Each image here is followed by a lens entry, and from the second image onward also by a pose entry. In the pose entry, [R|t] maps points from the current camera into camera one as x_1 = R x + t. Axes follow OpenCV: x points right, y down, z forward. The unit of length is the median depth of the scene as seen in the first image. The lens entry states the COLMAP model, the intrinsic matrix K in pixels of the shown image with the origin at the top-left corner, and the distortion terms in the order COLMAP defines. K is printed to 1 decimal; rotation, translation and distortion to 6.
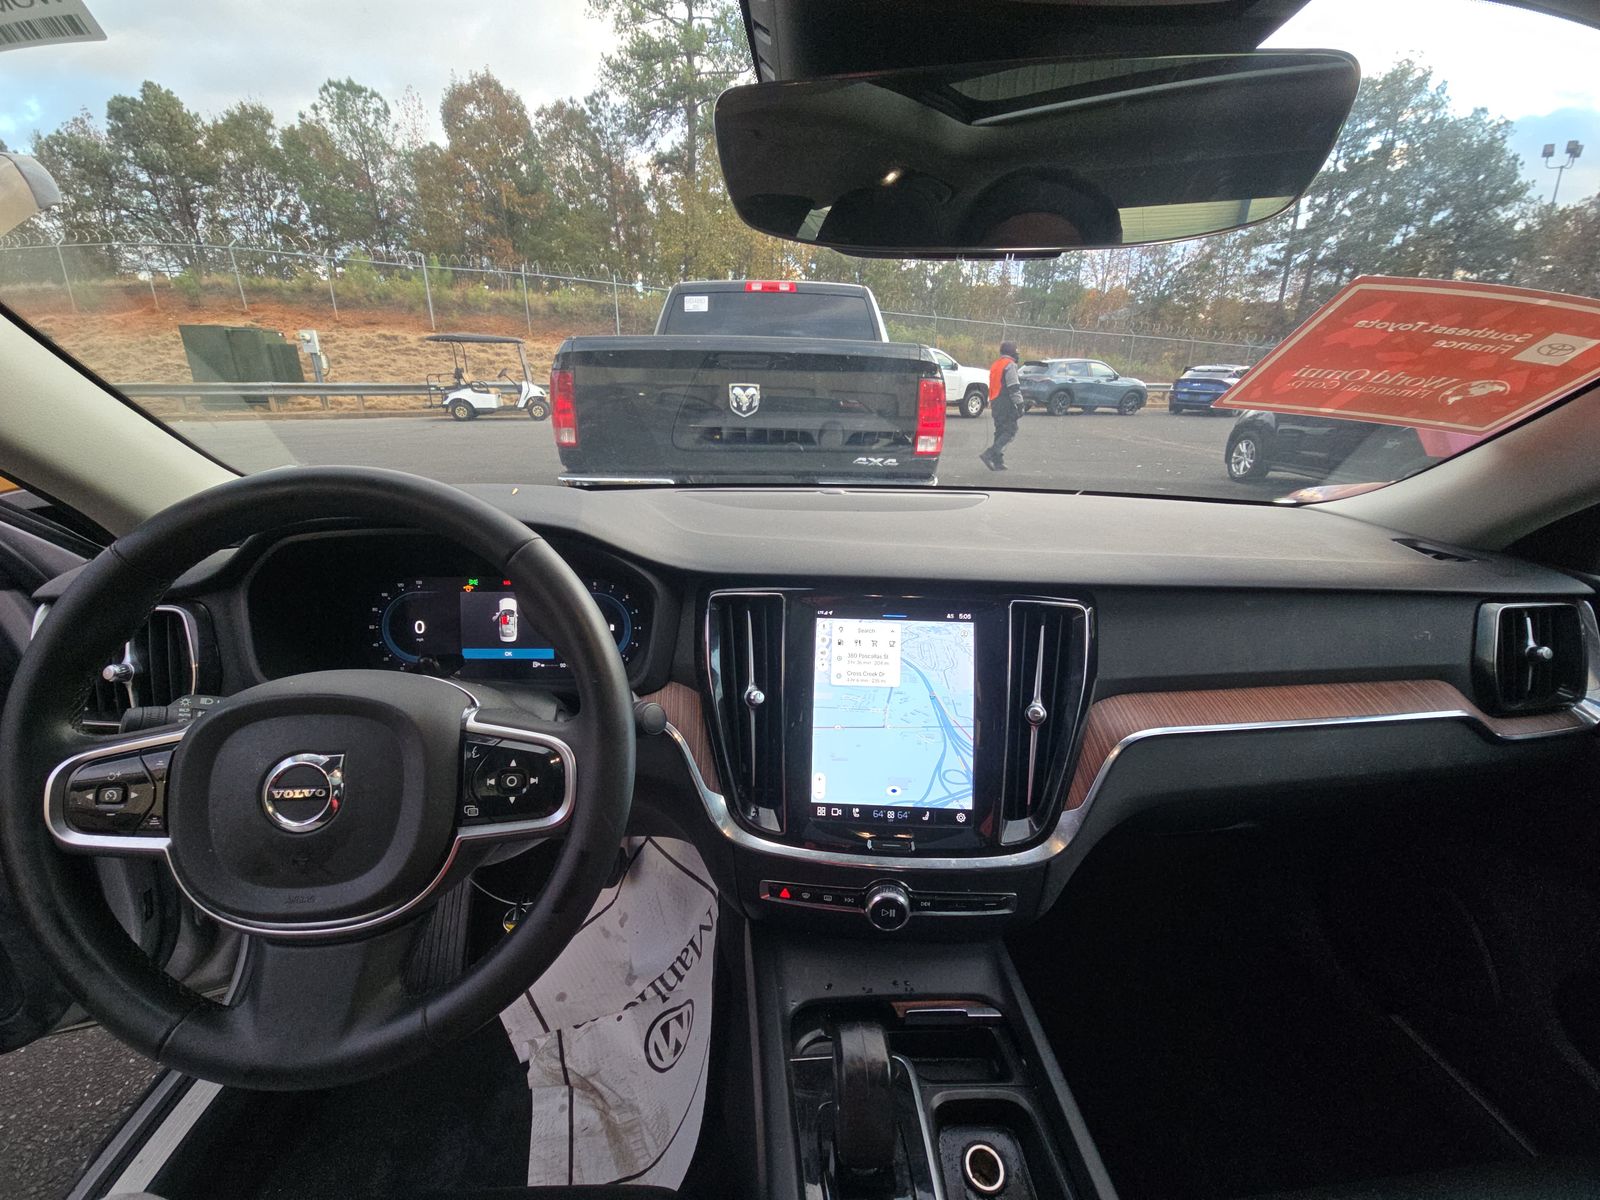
lens RADIAL K [[637.6, 0, 802.1], [0, 637.6, 605.1], [0, 0, 1]] dist [0.001221, -0.000990]
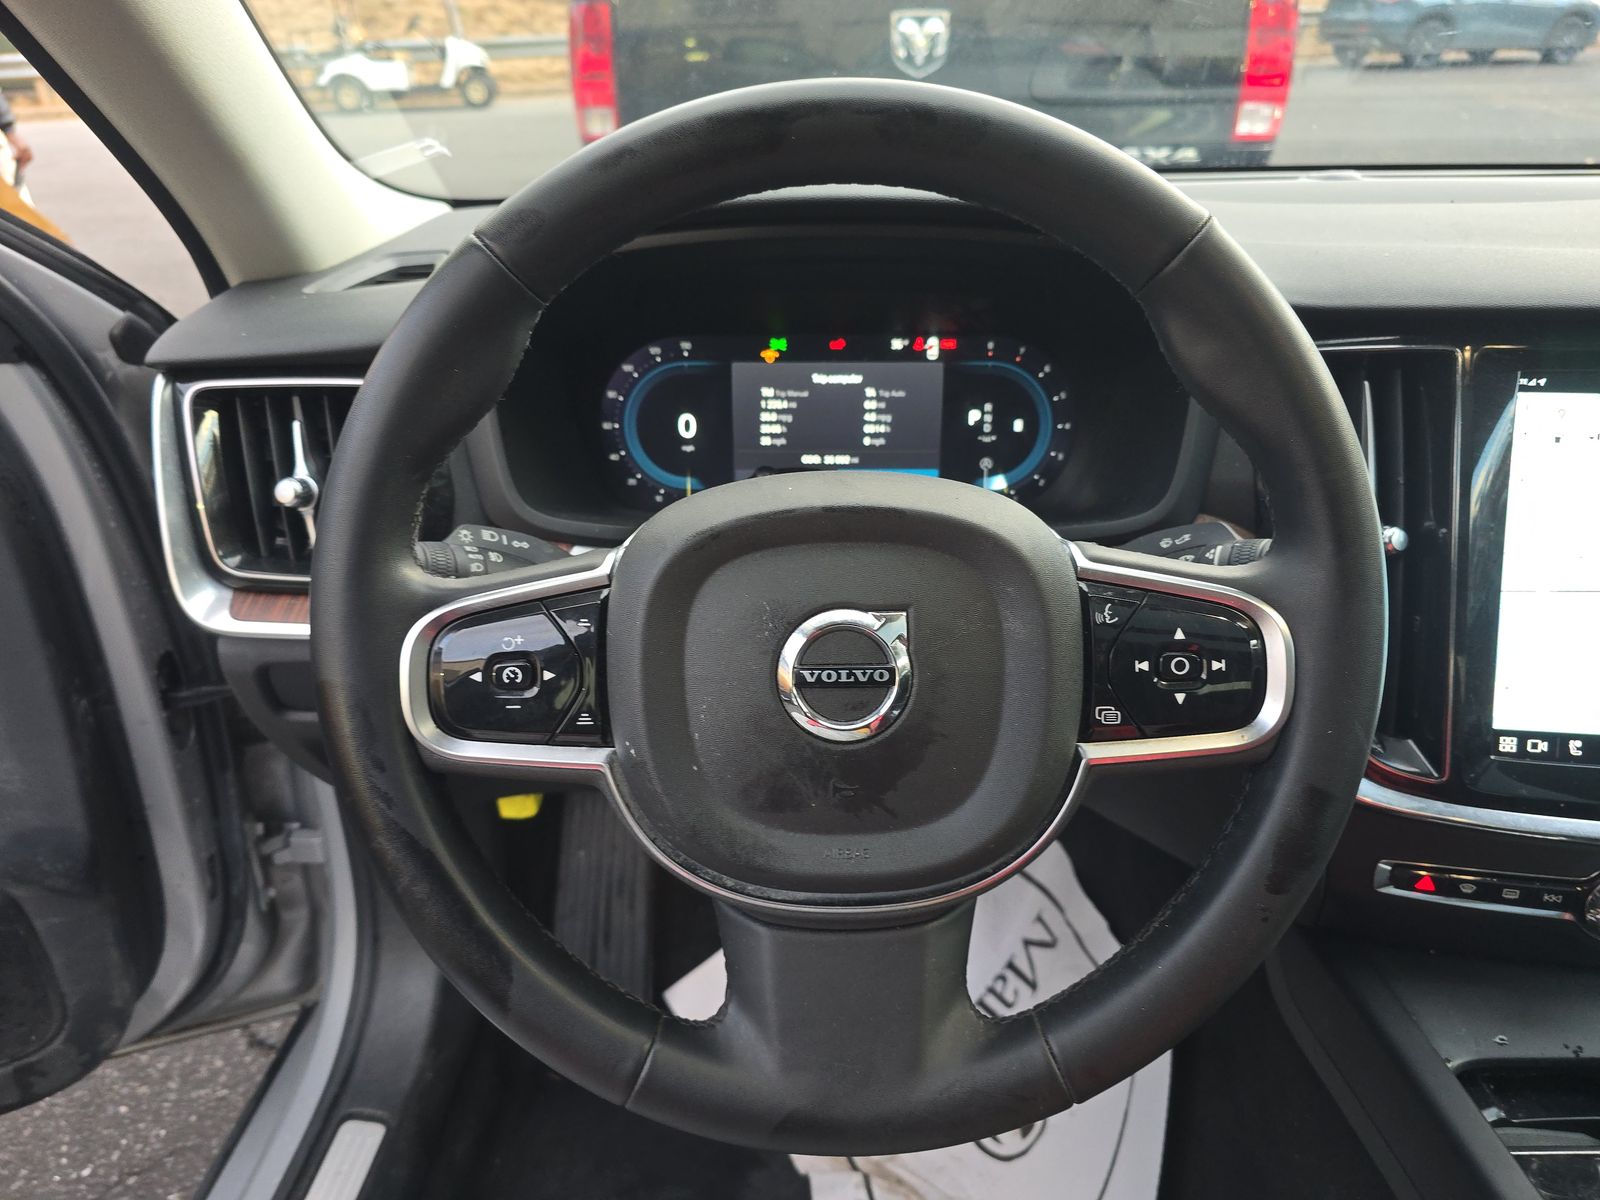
lens RADIAL K [[1081.4, 0, 803.4], [0, 1081.4, 590.0], [0, 0, 1]] dist [0.017640, -0.011989]
pose [[0.996036, 0.008128, -0.088584, -0.412214], [0.004342, 0.990189, 0.139668, 0.046070], [0.088850, -0.139499, 0.986228, 0.027027]]
